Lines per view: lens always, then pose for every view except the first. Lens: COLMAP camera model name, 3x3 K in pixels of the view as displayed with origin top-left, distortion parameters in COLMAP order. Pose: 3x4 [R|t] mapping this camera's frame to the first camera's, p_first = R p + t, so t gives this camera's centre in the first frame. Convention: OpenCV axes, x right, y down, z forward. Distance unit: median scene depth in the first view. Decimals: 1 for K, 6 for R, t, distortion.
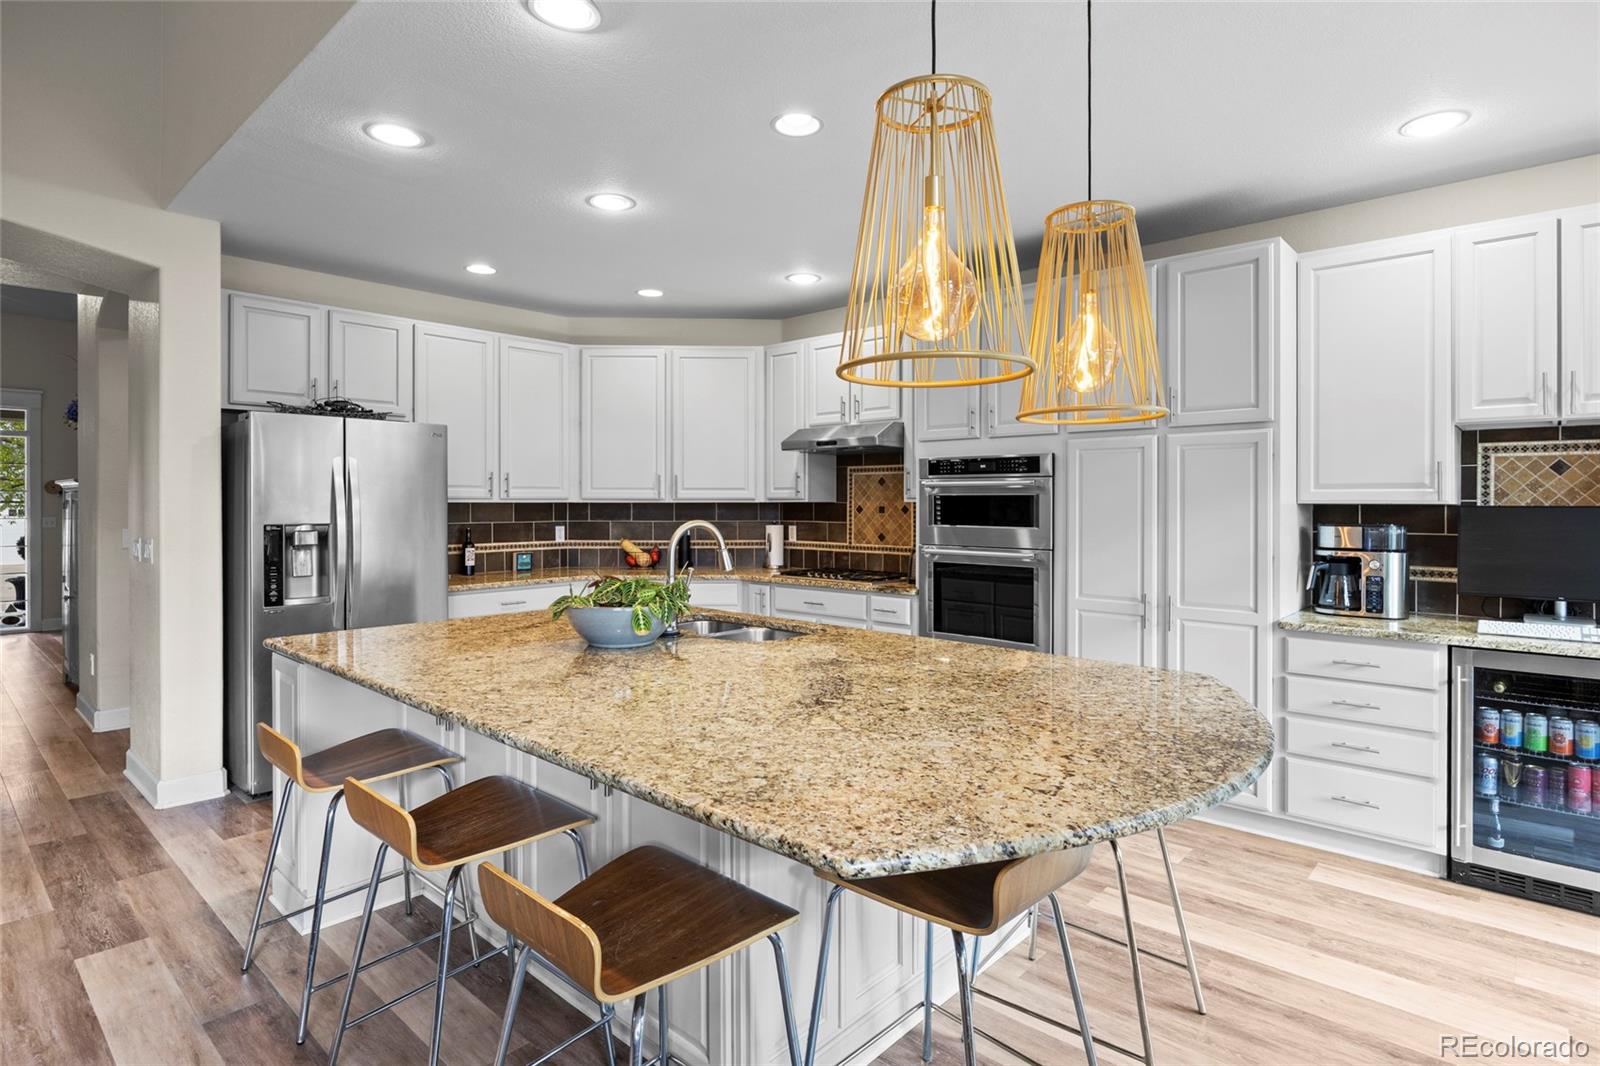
lens RADIAL K [[847.6, 0, 787.4], [0, 847.6, 495.3], [0, 0, 1]] dist [-0.005214, -0.001285]
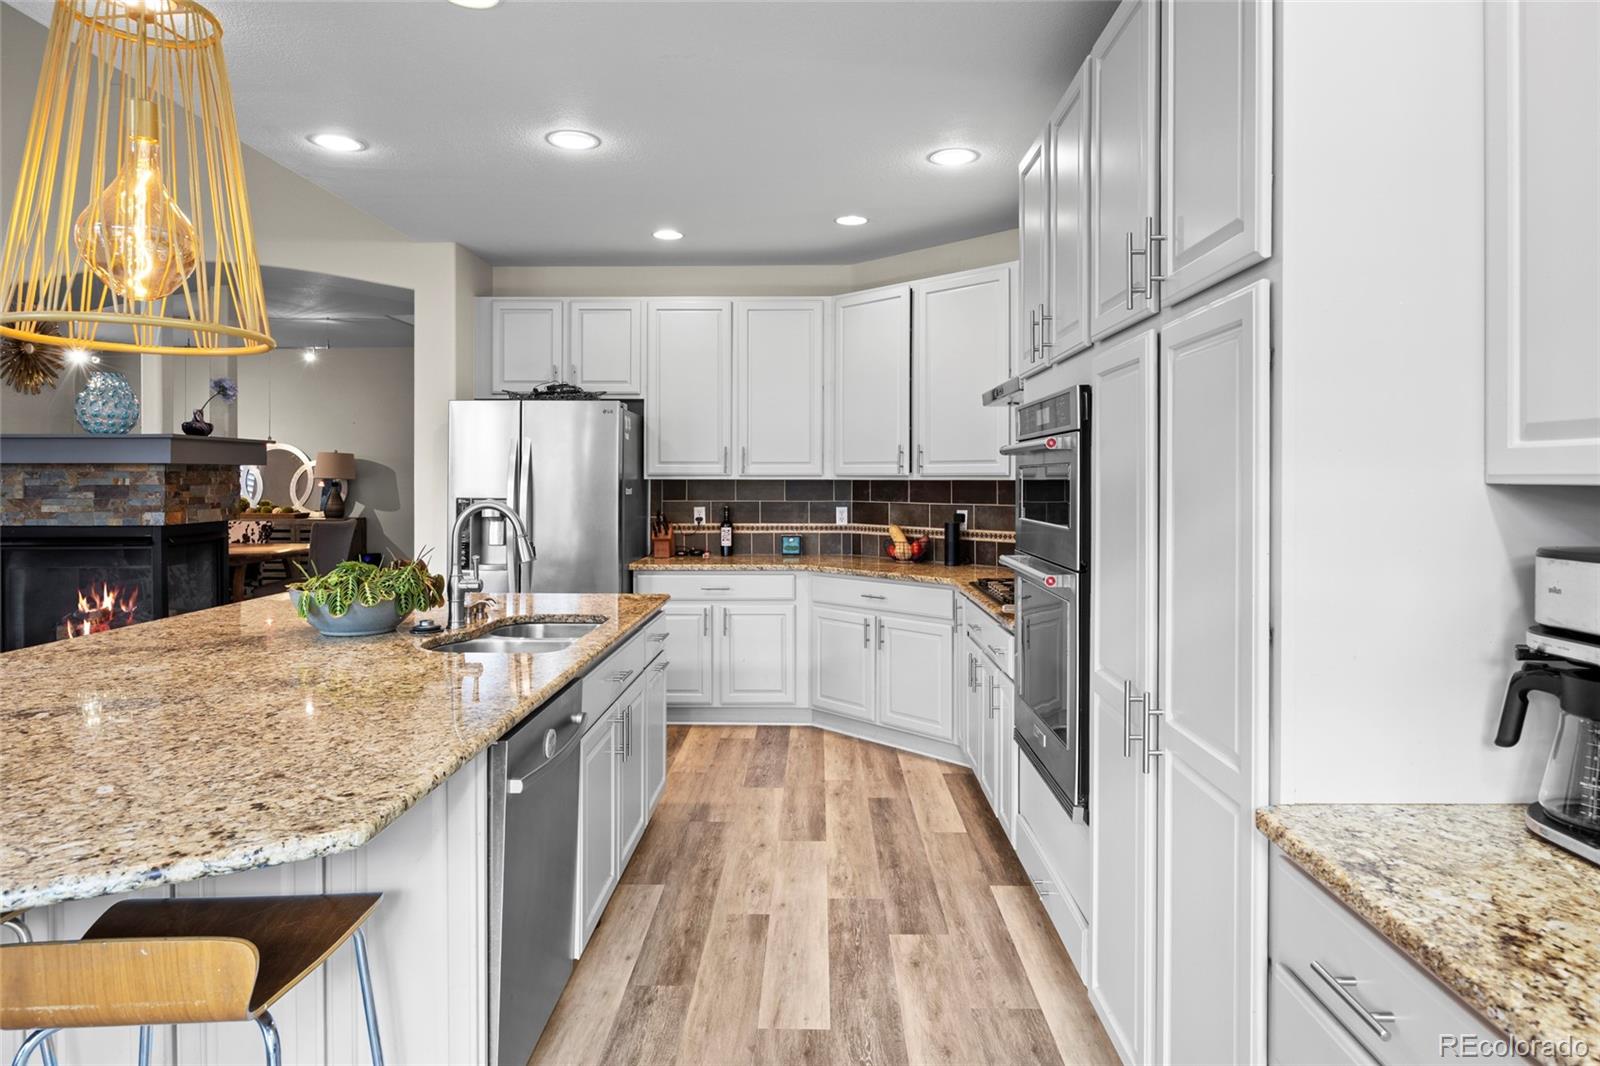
lens RADIAL K [[938.9, 0, 782.7], [0, 938.9, 483.9], [0, 0, 1]] dist [-0.005581, -0.000264]
pose [[0.653488, 0.004907, -0.756921, 0.532394], [0.004673, 0.999934, 0.010517, 0.002918], [0.756922, -0.010410, 0.653422, 0.412669]]
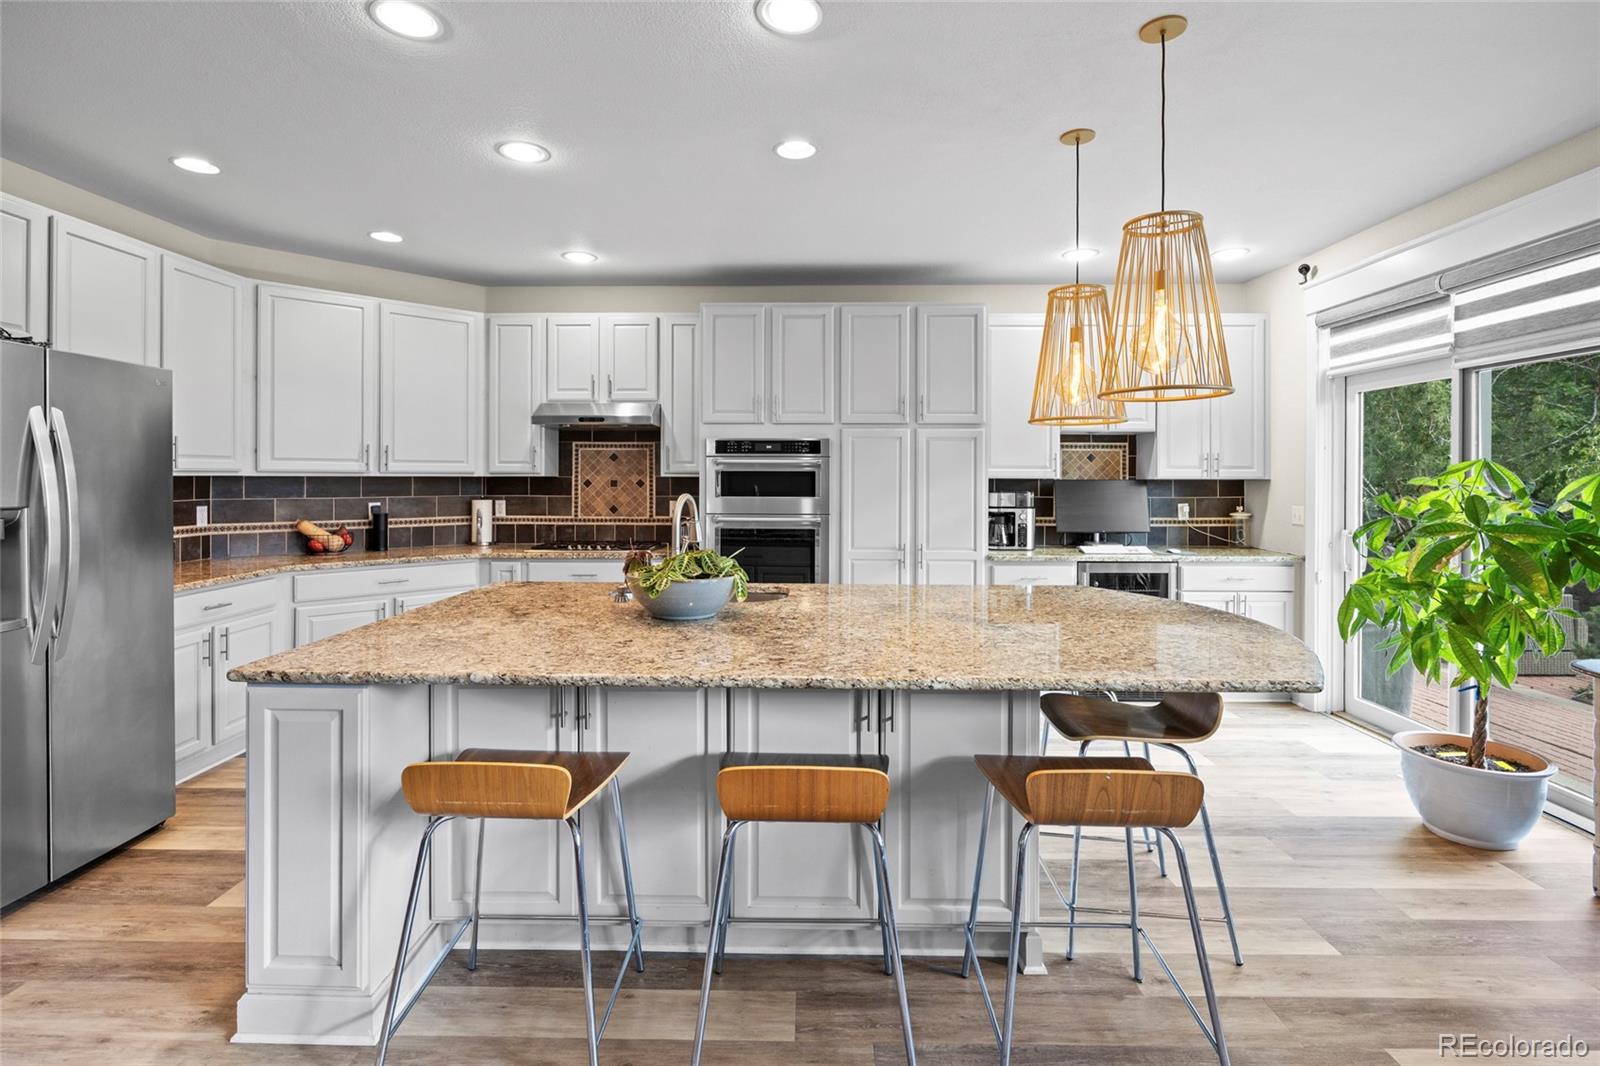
lens RADIAL K [[775.0, 0, 796.9], [0, 775.0, 483.3], [0, 0, 1]] dist [-0.009135, 0.000427]
pose [[0.747790, -0.003803, 0.663925, -0.417939], [-0.007676, 0.999867, 0.014373, 0.001005], [-0.663891, -0.015844, 0.747661, 0.133717]]
